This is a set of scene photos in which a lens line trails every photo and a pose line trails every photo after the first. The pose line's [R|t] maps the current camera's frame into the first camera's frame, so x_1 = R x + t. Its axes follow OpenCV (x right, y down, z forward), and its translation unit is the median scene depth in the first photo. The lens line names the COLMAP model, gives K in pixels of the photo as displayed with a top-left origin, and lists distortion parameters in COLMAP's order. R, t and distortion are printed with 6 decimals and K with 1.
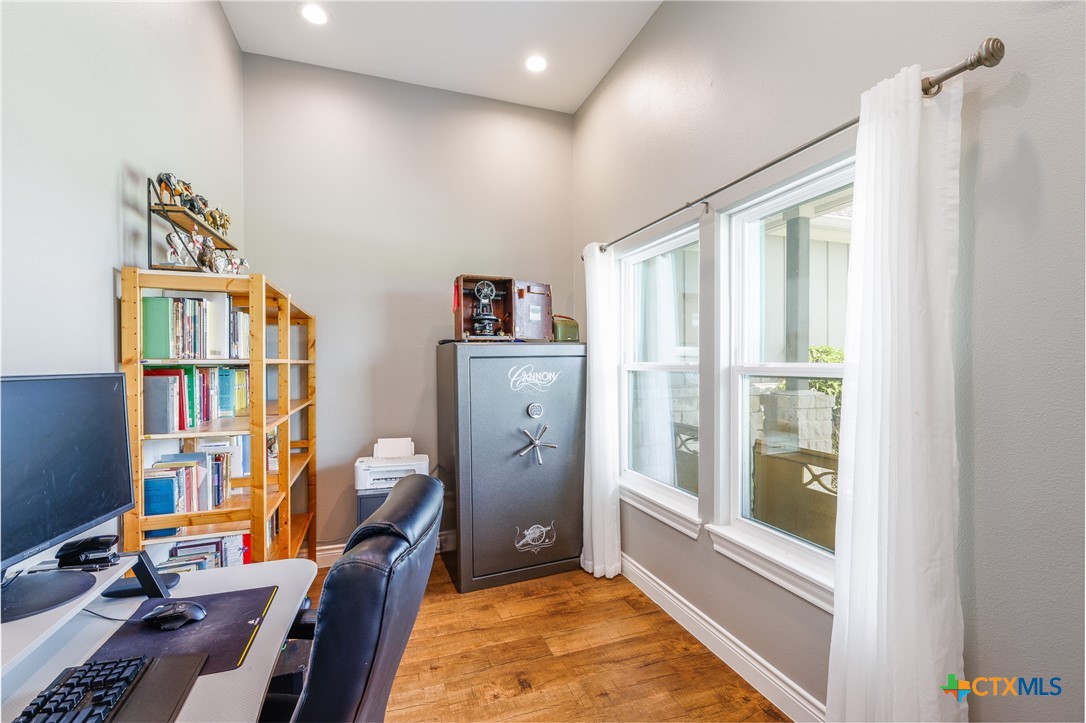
lens RADIAL K [[455.2, 0, 497.5], [0, 455.2, 365.9], [0, 0, 1]] dist [-0.001263, -0.000309]
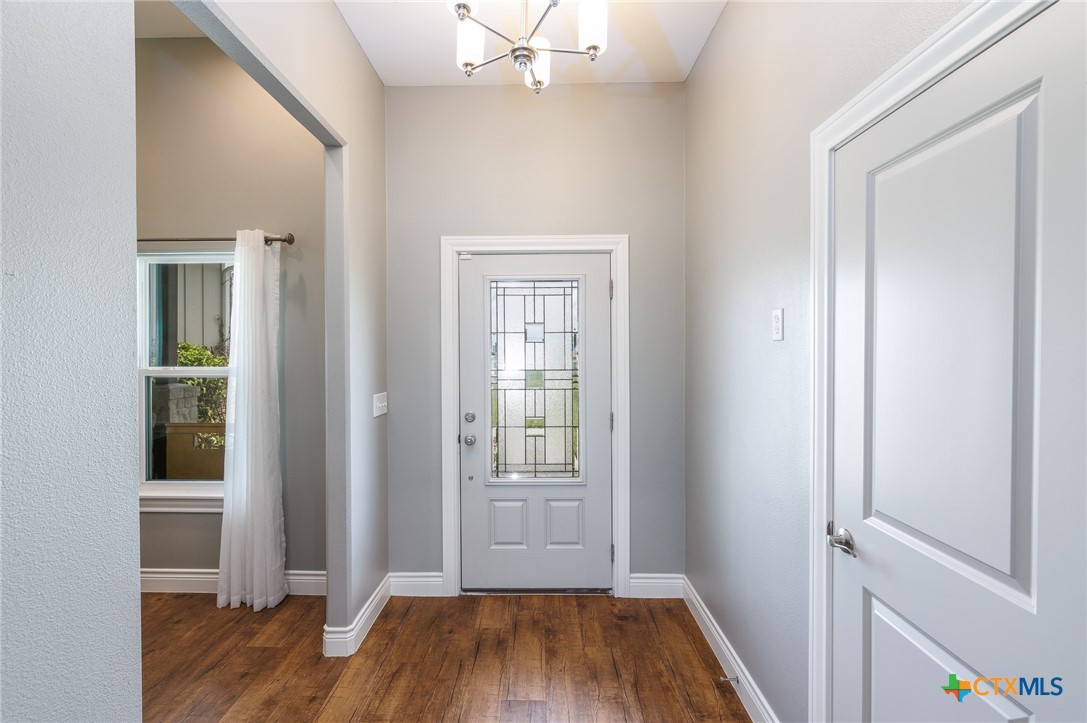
lens RADIAL K [[469.6, 0, 539.6], [0, 469.6, 364.6], [0, 0, 1]] dist [0.000227, 0.000211]
pose [[0.271038, -0.017956, 0.962401, -0.825847], [-0.003690, 0.999799, 0.019693, -0.080112], [-0.962562, -0.008888, 0.270917, -0.822079]]
